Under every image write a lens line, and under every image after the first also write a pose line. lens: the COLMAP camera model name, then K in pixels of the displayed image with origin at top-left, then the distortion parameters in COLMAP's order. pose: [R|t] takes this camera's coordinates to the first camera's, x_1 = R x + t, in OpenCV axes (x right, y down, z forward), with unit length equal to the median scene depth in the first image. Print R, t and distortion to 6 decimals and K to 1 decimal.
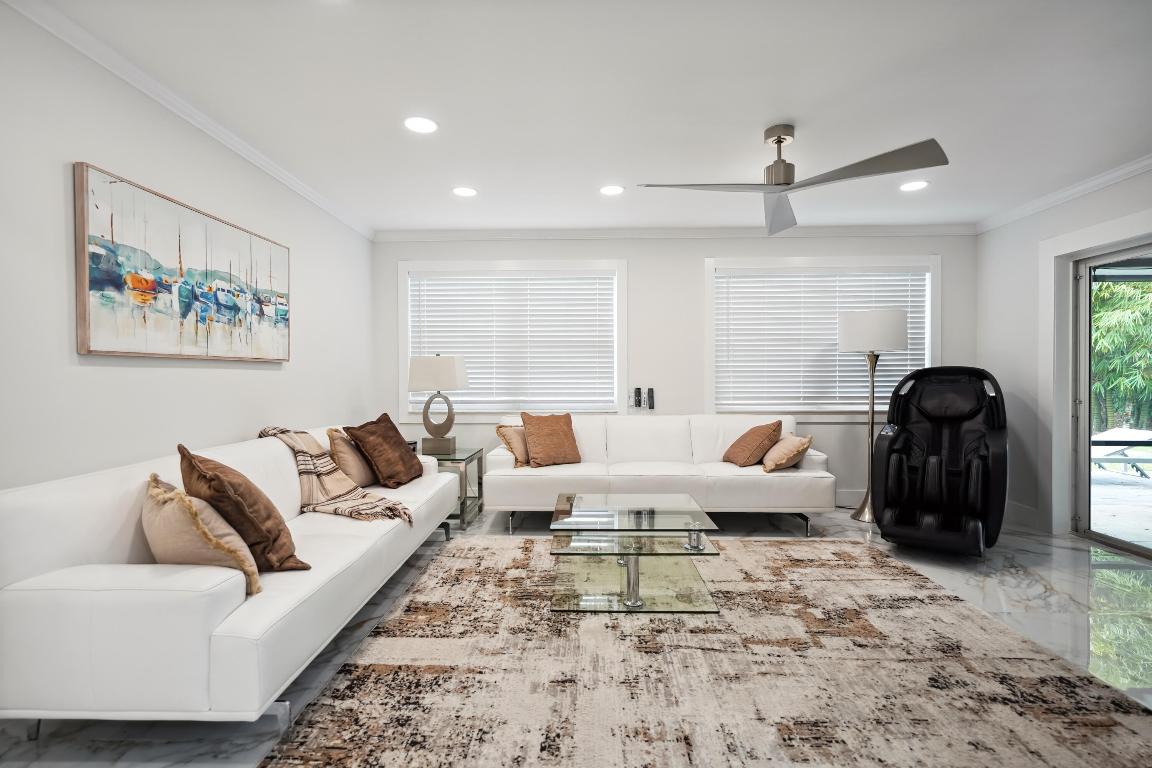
lens RADIAL K [[584.6, 0, 569.3], [0, 584.6, 372.7], [0, 0, 1]] dist [-0.005963, 0.002379]
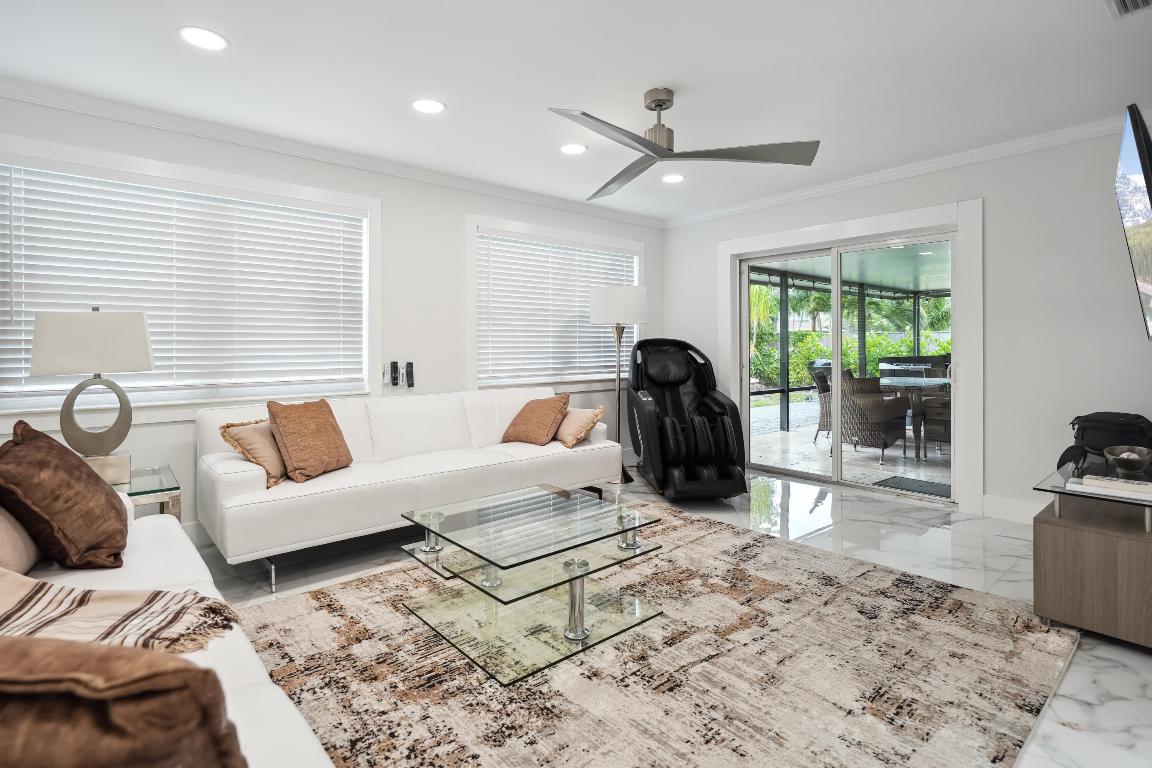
lens RADIAL K [[584.6, 0, 580.1], [0, 584.6, 336.9], [0, 0, 1]] dist [-0.005963, 0.002379]
pose [[0.719509, 0.012852, 0.694365, -0.305994], [-0.003851, 0.999887, -0.014517, 0.003765], [-0.694473, 0.007771, 0.719477, 0.298264]]
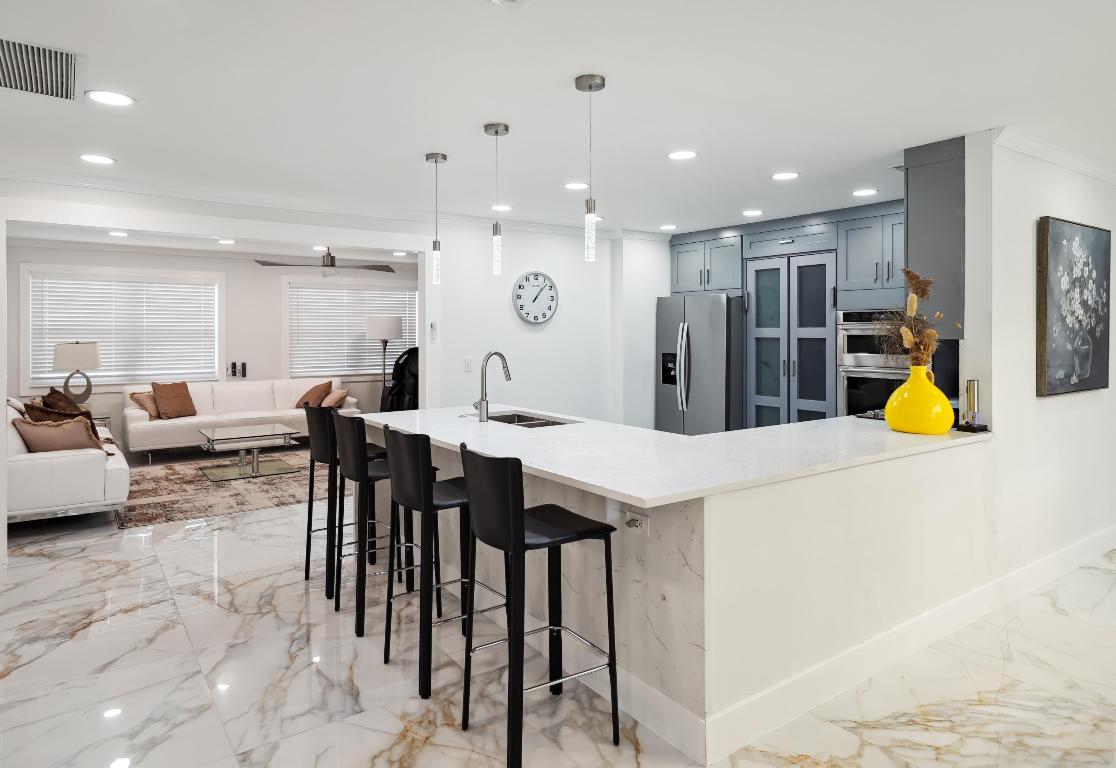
lens RADIAL K [[691.4, 0, 538.7], [0, 691.4, 334.0], [0, 0, 1]] dist [0.021447, -0.003710]
pose [[0.803899, 0.000344, 0.594766, -0.355350], [-0.003810, 0.999982, 0.004571, -0.065958], [-0.594754, -0.005941, 0.803886, -0.987418]]
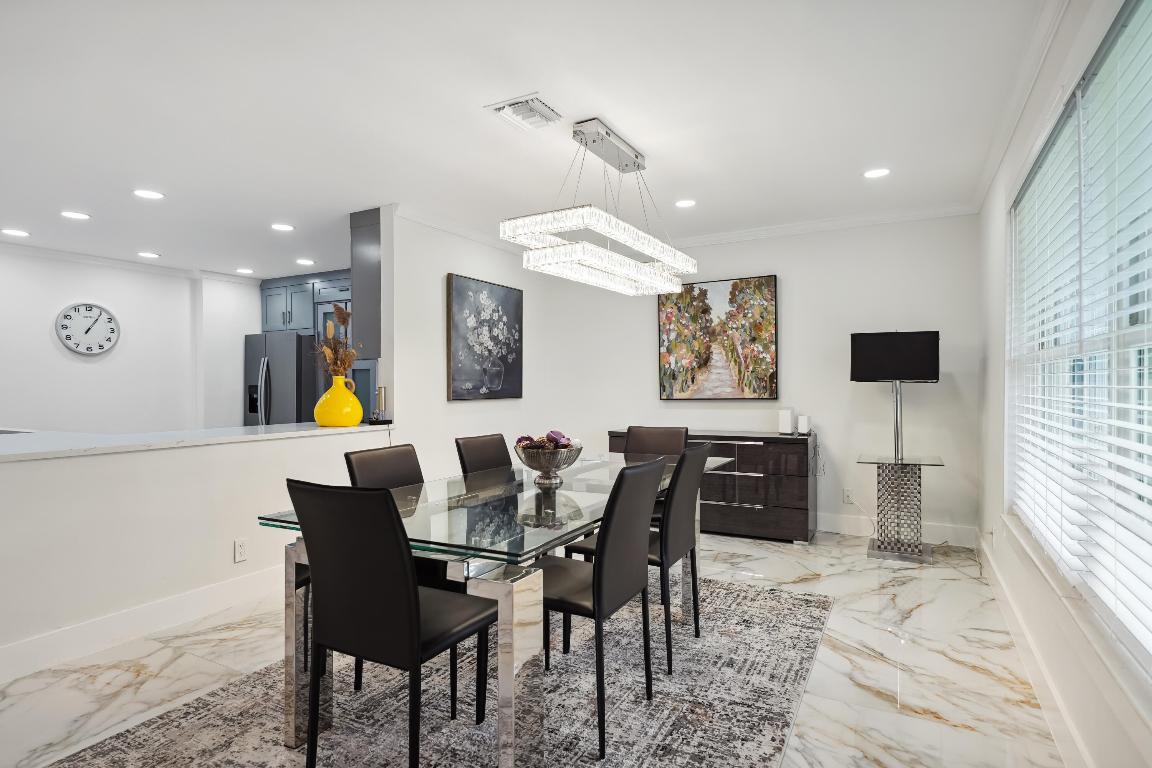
lens RADIAL K [[626.3, 0, 590.9], [0, 626.3, 391.1], [0, 0, 1]] dist [-0.000720, 0.007053]
pose [[0.457606, -0.004258, 0.889145, -0.185959], [-0.000922, 0.999986, 0.005264, -0.006983], [-0.889155, -0.003228, 0.457596, -1.406732]]
